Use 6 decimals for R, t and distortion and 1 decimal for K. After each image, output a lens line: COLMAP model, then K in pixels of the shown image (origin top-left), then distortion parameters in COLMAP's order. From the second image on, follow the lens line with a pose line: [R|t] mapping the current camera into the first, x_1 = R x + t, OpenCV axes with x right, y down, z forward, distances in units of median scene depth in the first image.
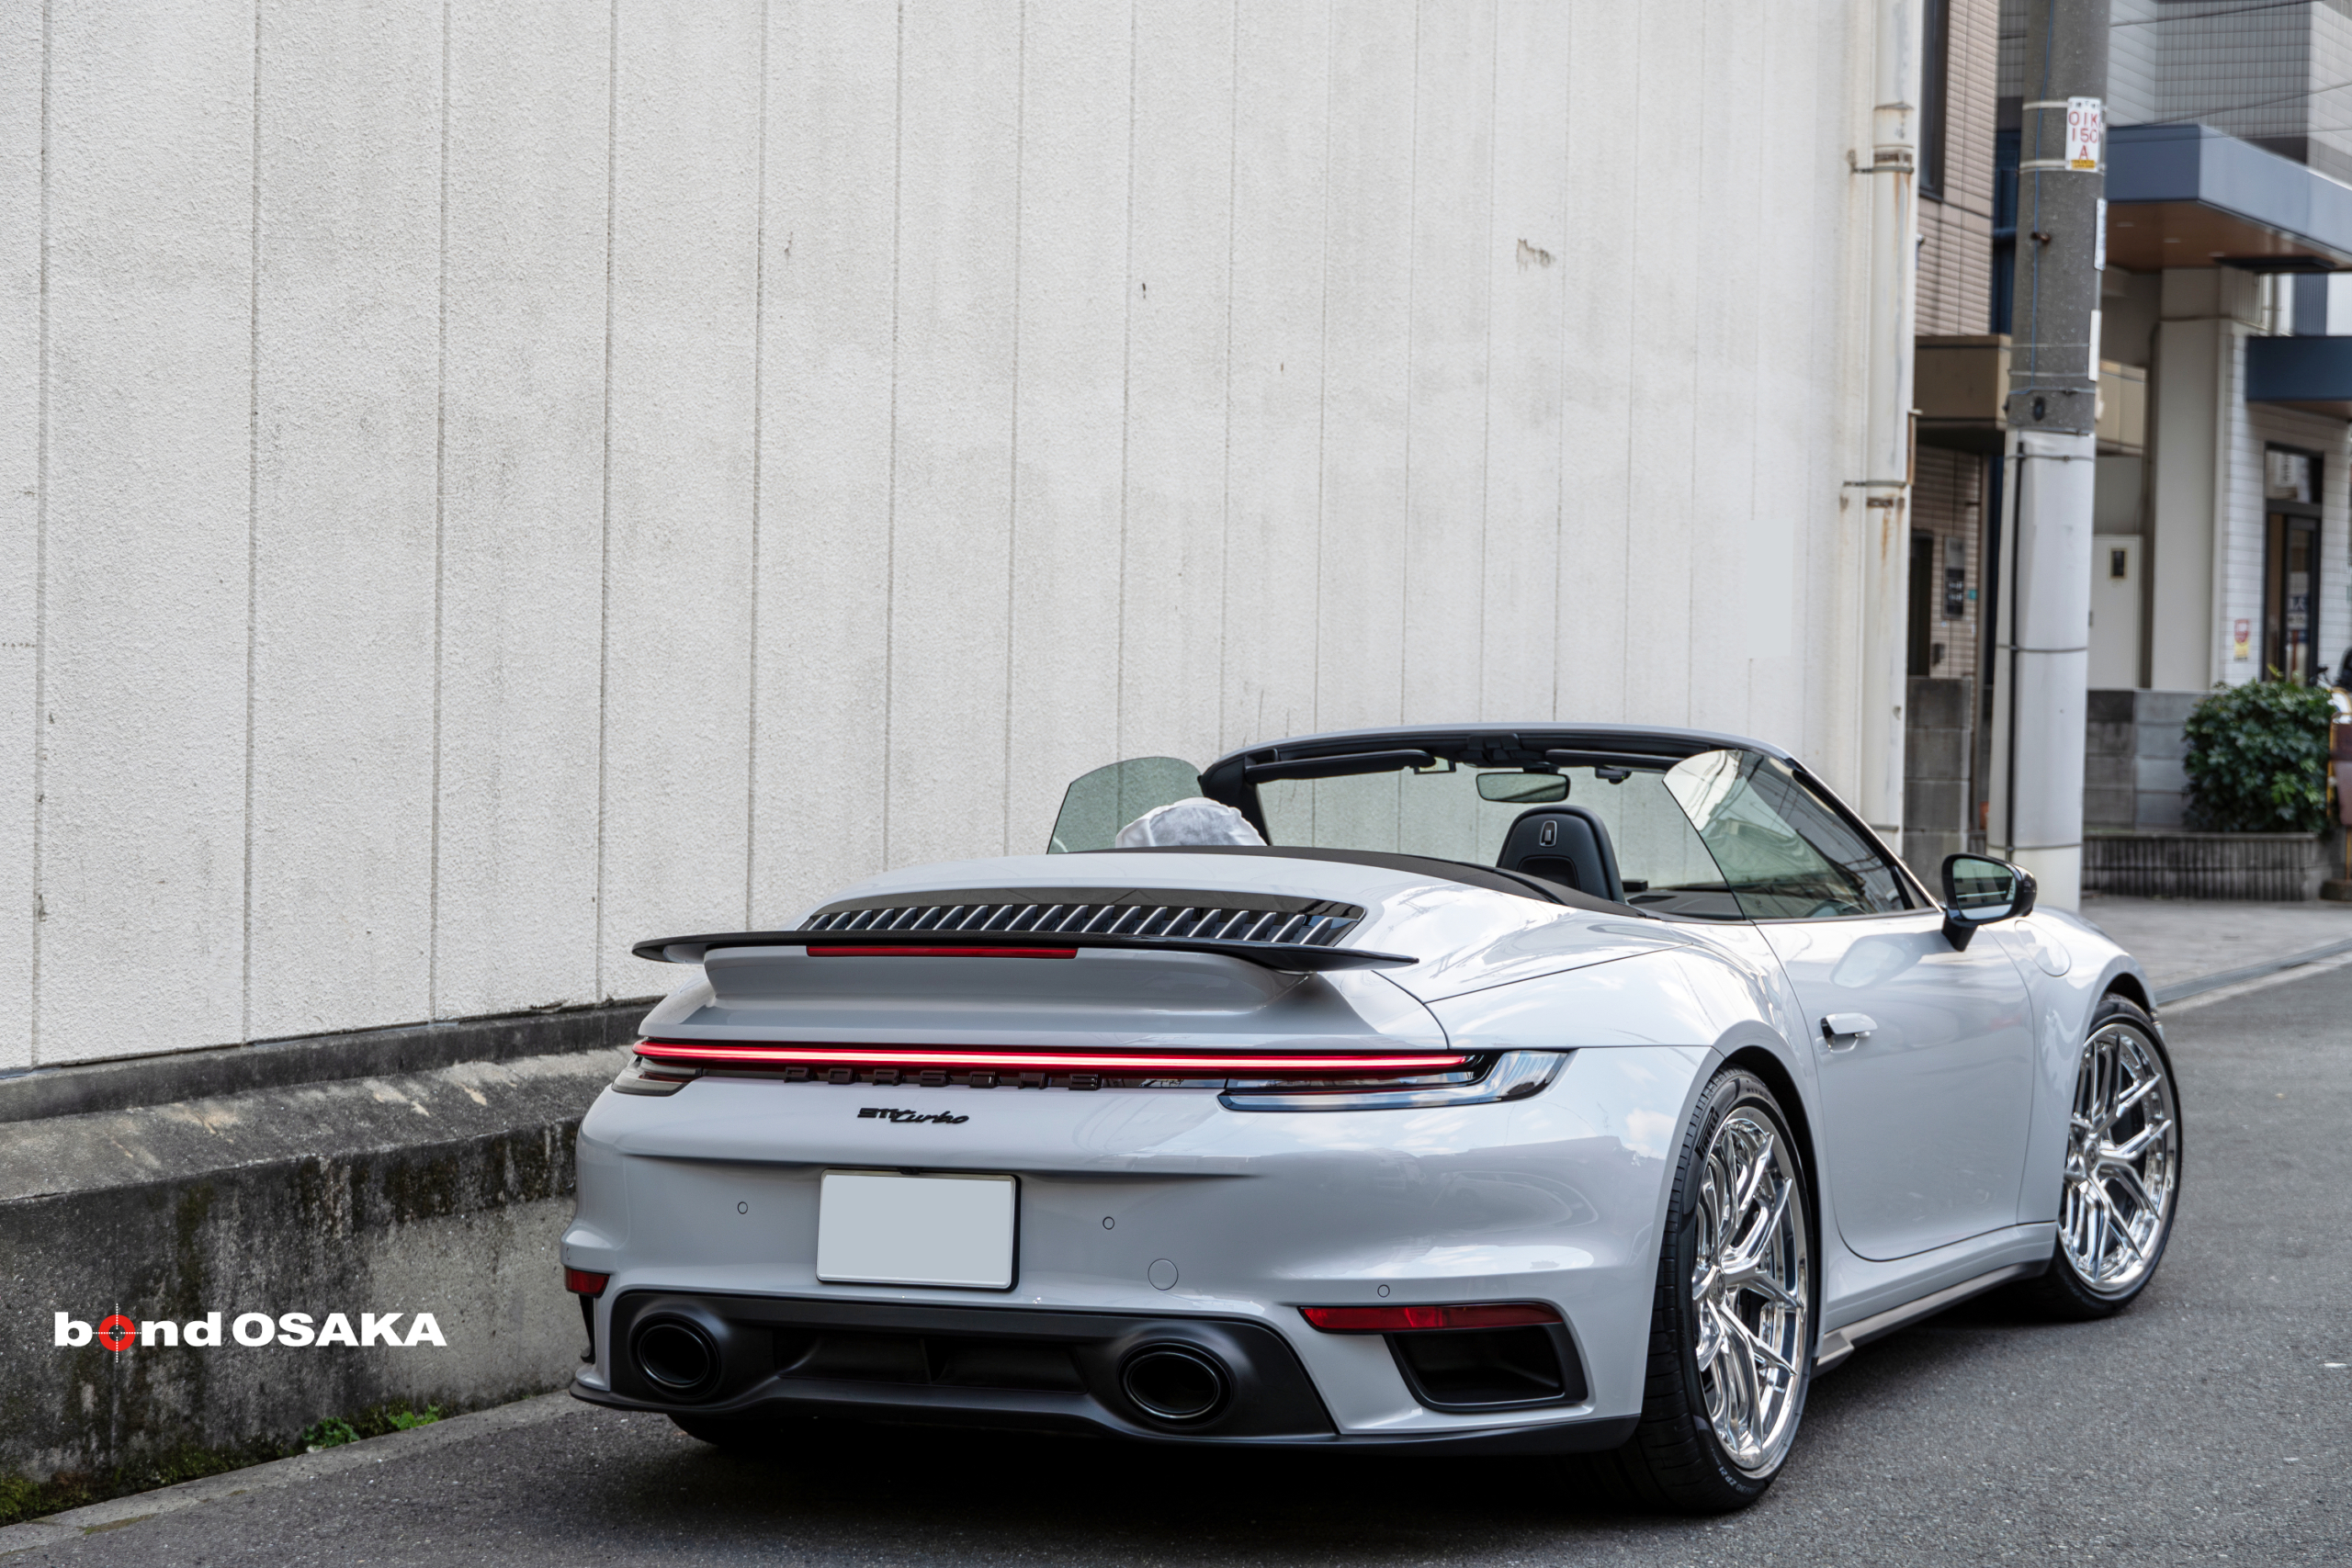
lens RADIAL K [[4763.7, 0, 1177.8], [0, 4763.7, 781.2], [0, 0, 1]] dist [0.037214, 0.000000]
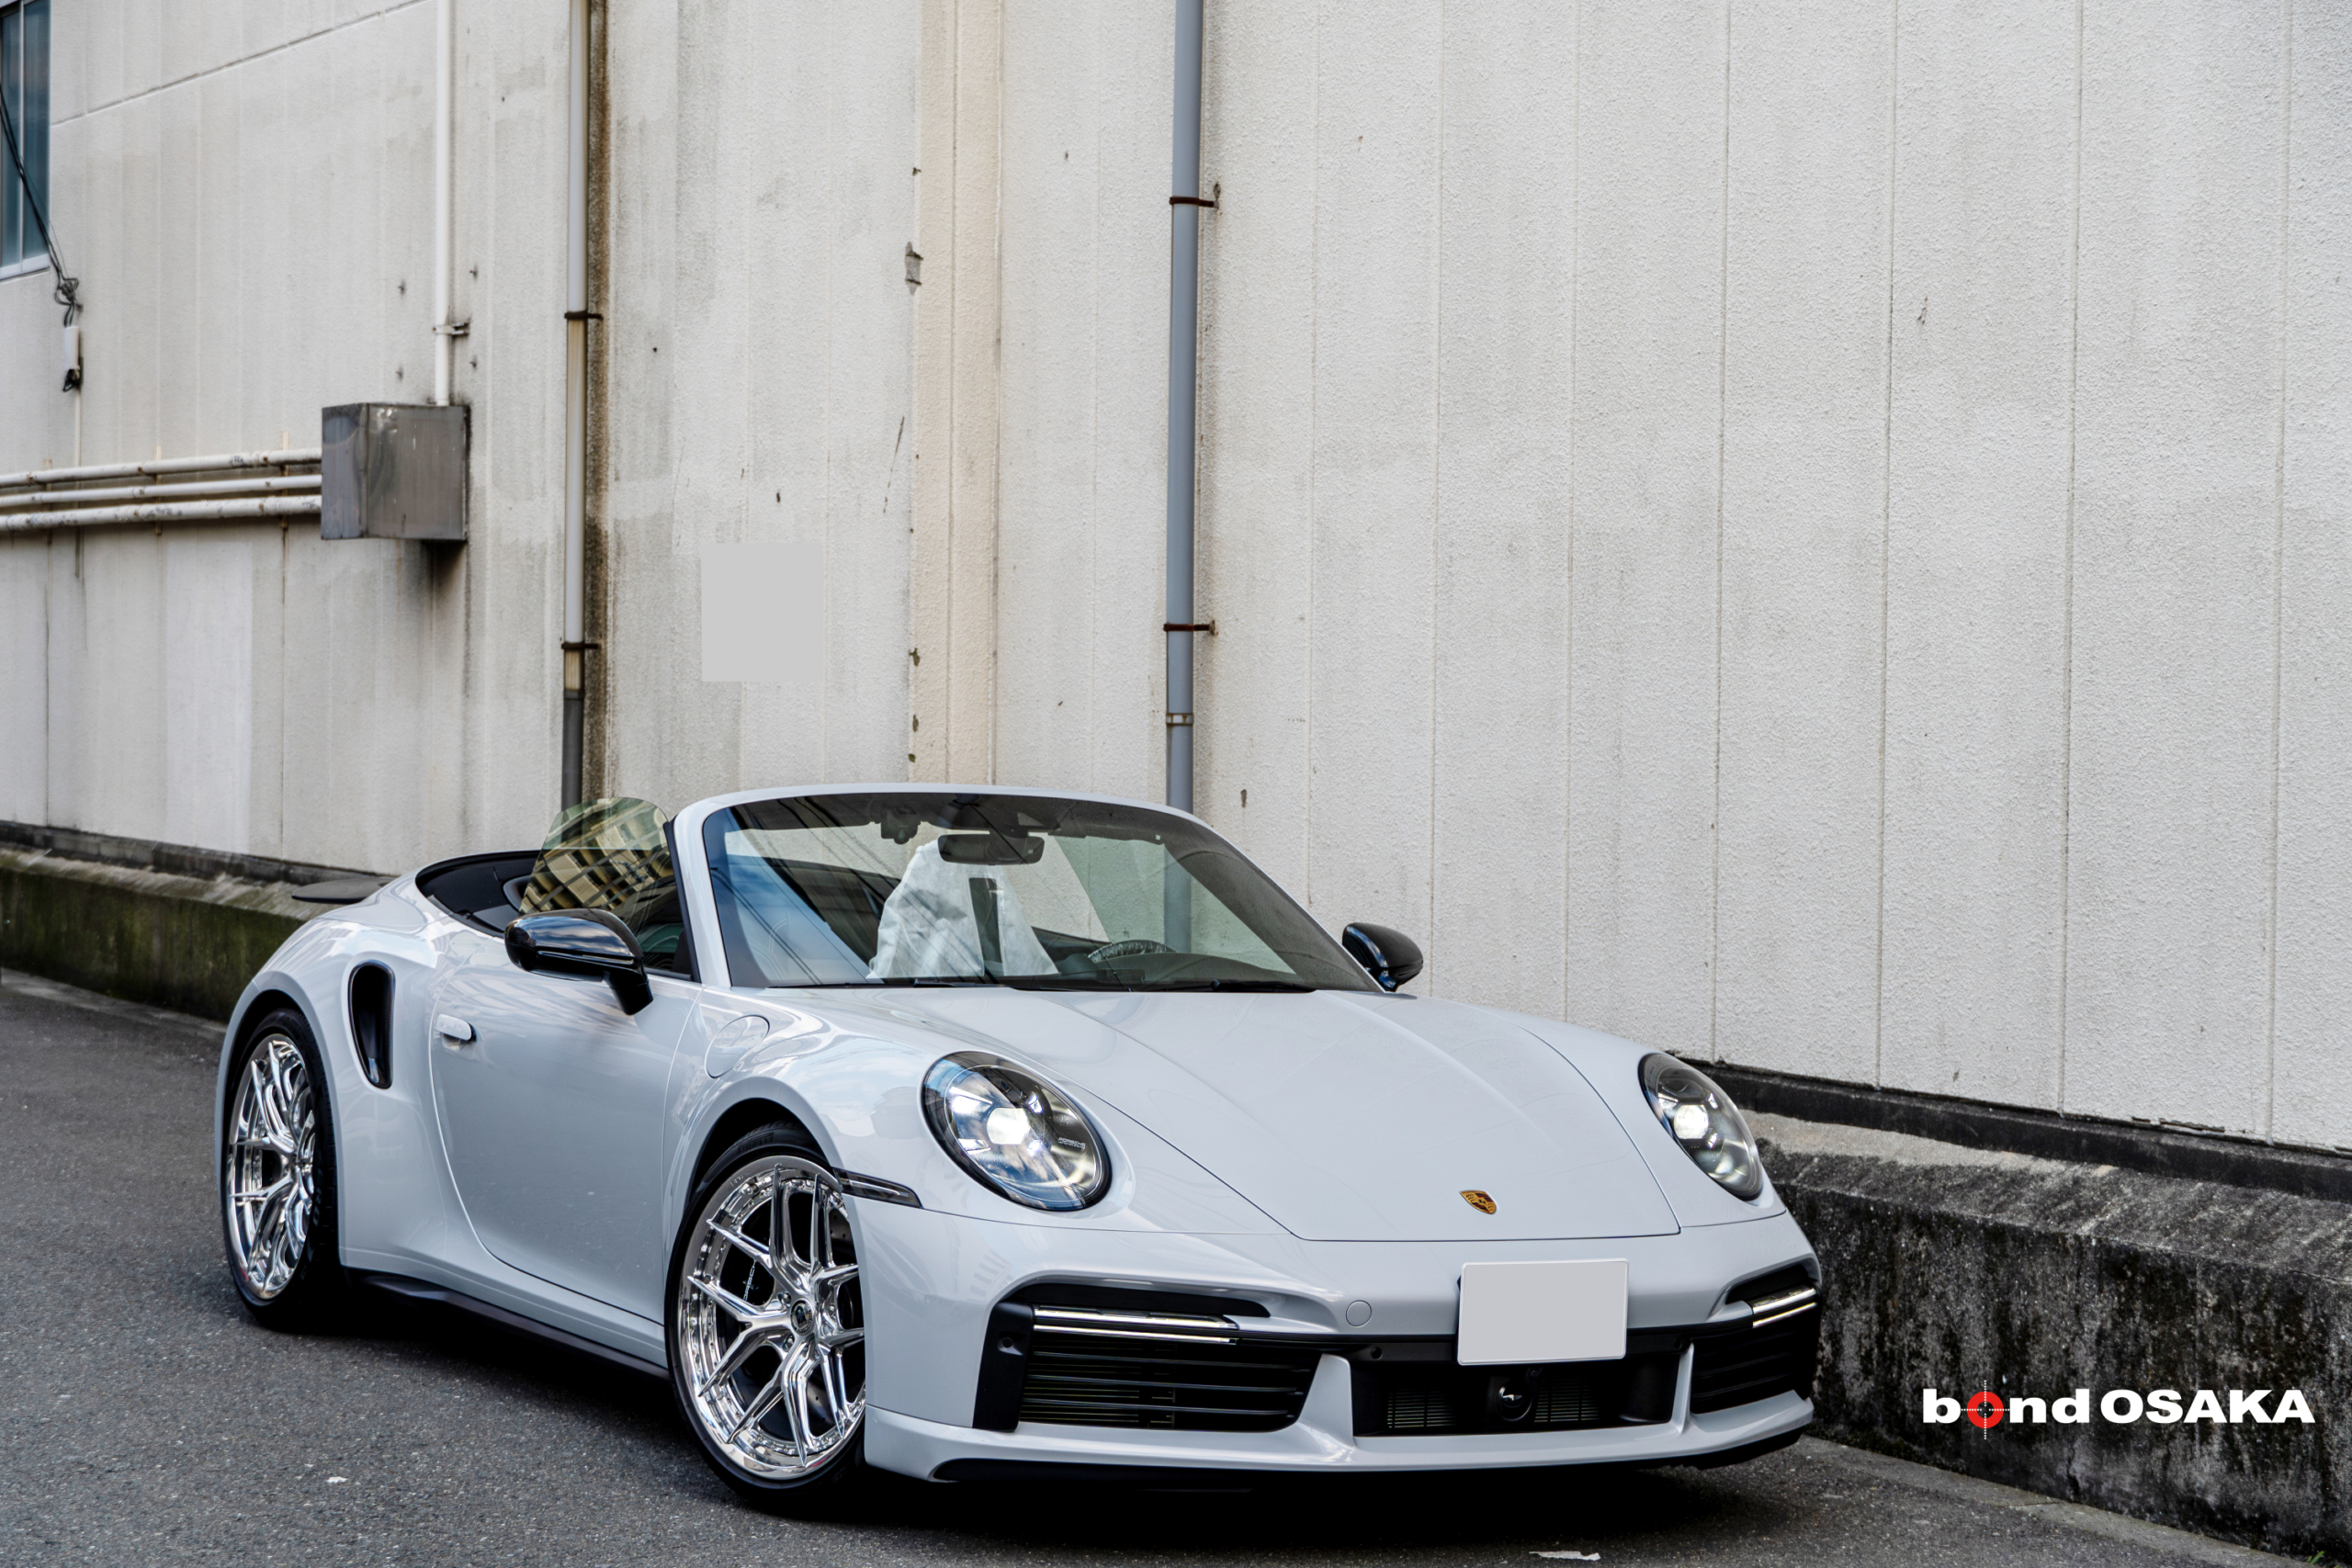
lens RADIAL K [[4692.3, 0, 1176.0], [0, 4692.3, 782.7], [0, 0, 1]] dist [-0.000299, 0.000000]
pose [[-0.584252, -0.003314, -0.811565, 0.905434], [-0.047072, 0.998447, 0.029810, -0.047312], [0.810206, 0.055618, -0.583501, 1.695988]]
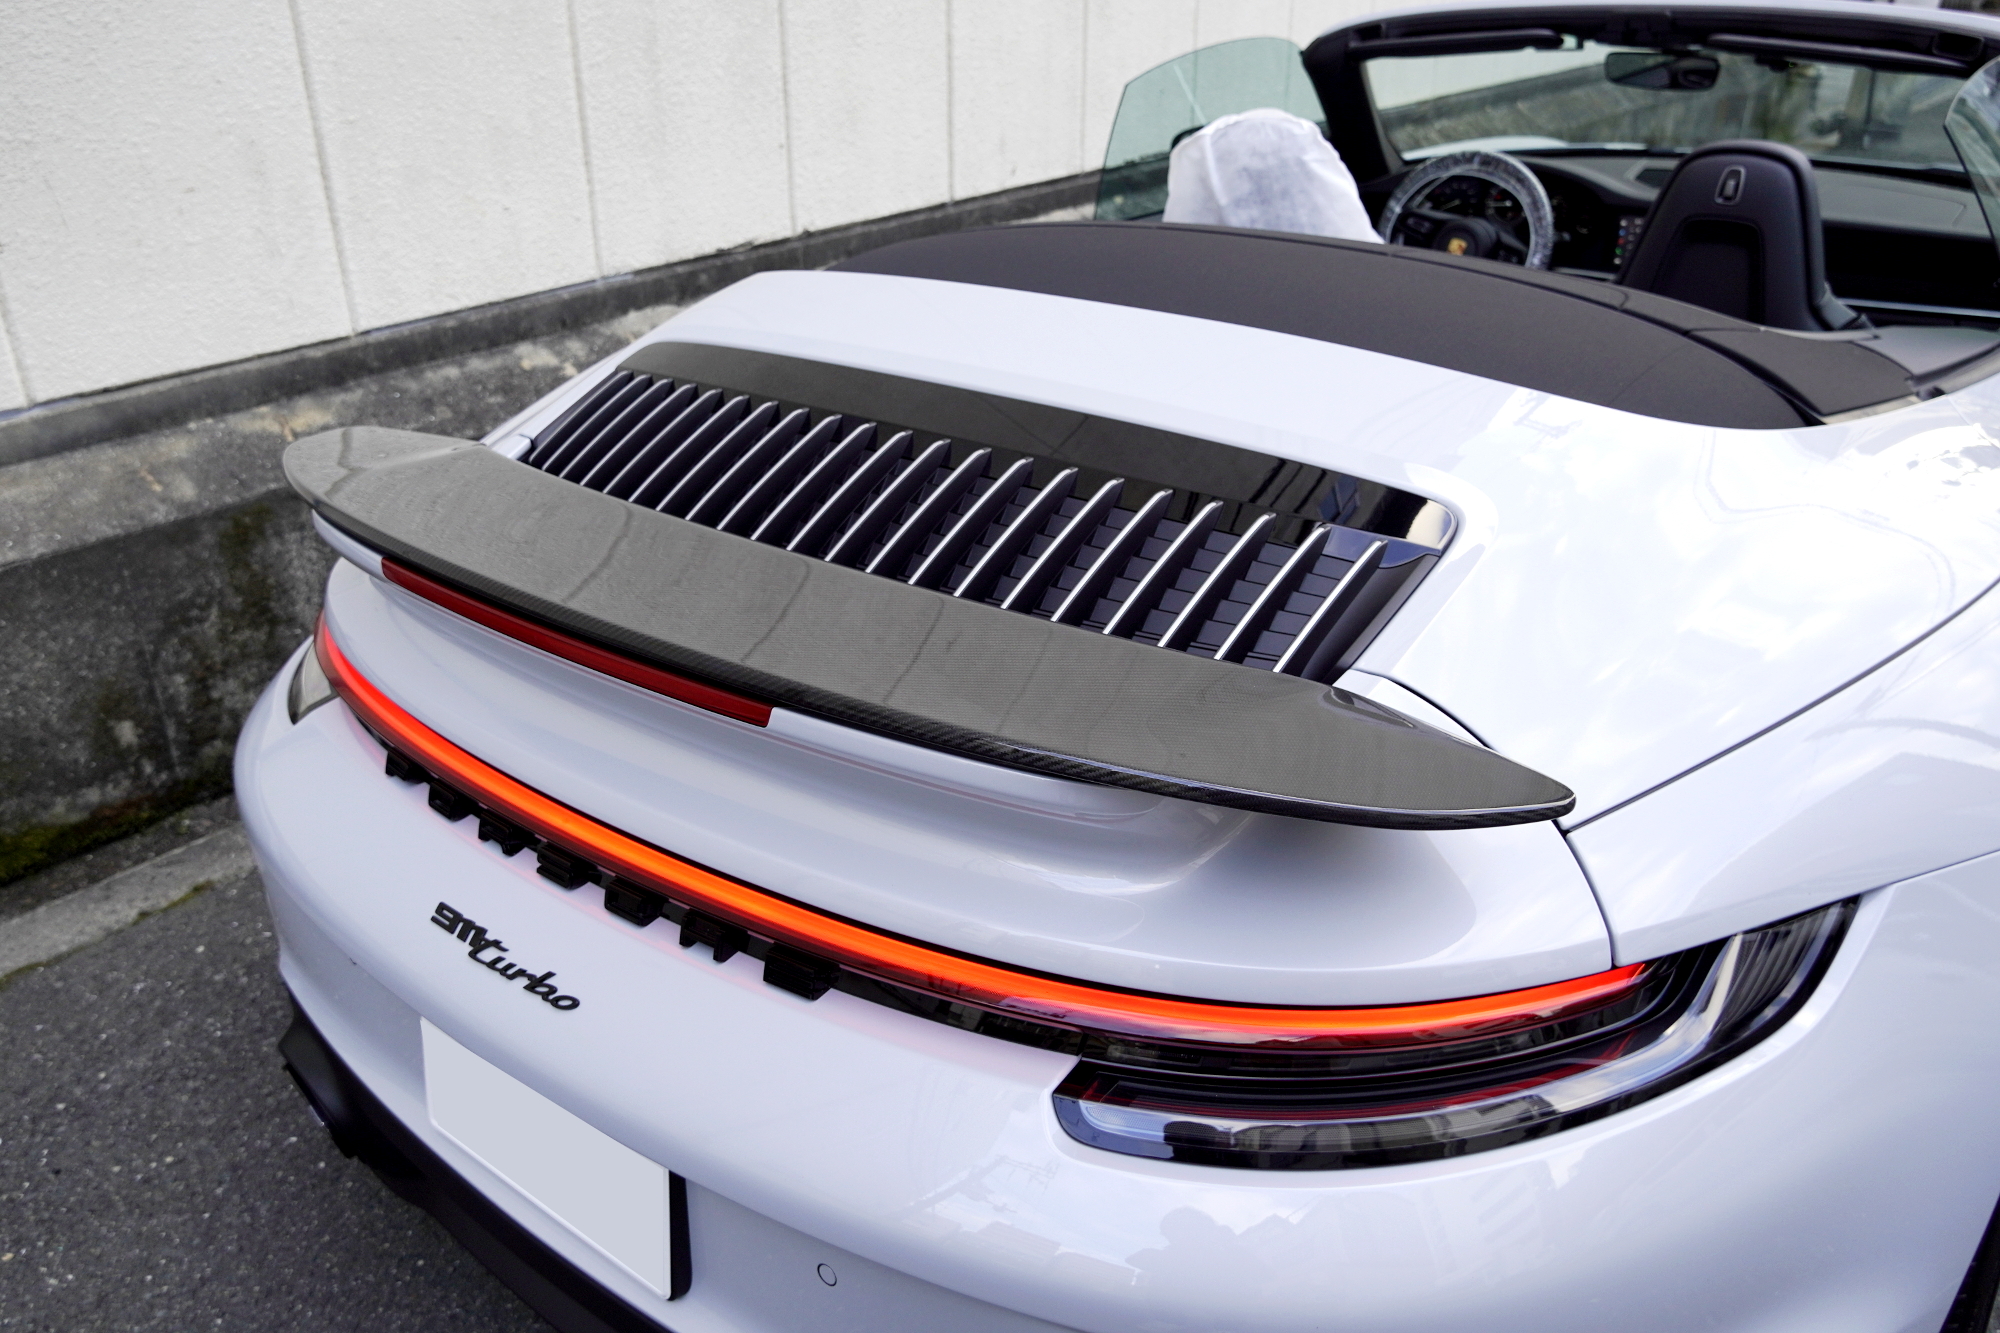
lens RADIAL K [[1542.7, 0, 995.7], [0, 1542.7, 660.0], [0, 0, 1]] dist [-0.010203, 0.024275]
pose [[0.972655, 0.090591, -0.213859, 0.023566], [0.008845, 0.905678, 0.423874, -0.023473], [0.232086, -0.414175, 0.880111, 0.698243]]
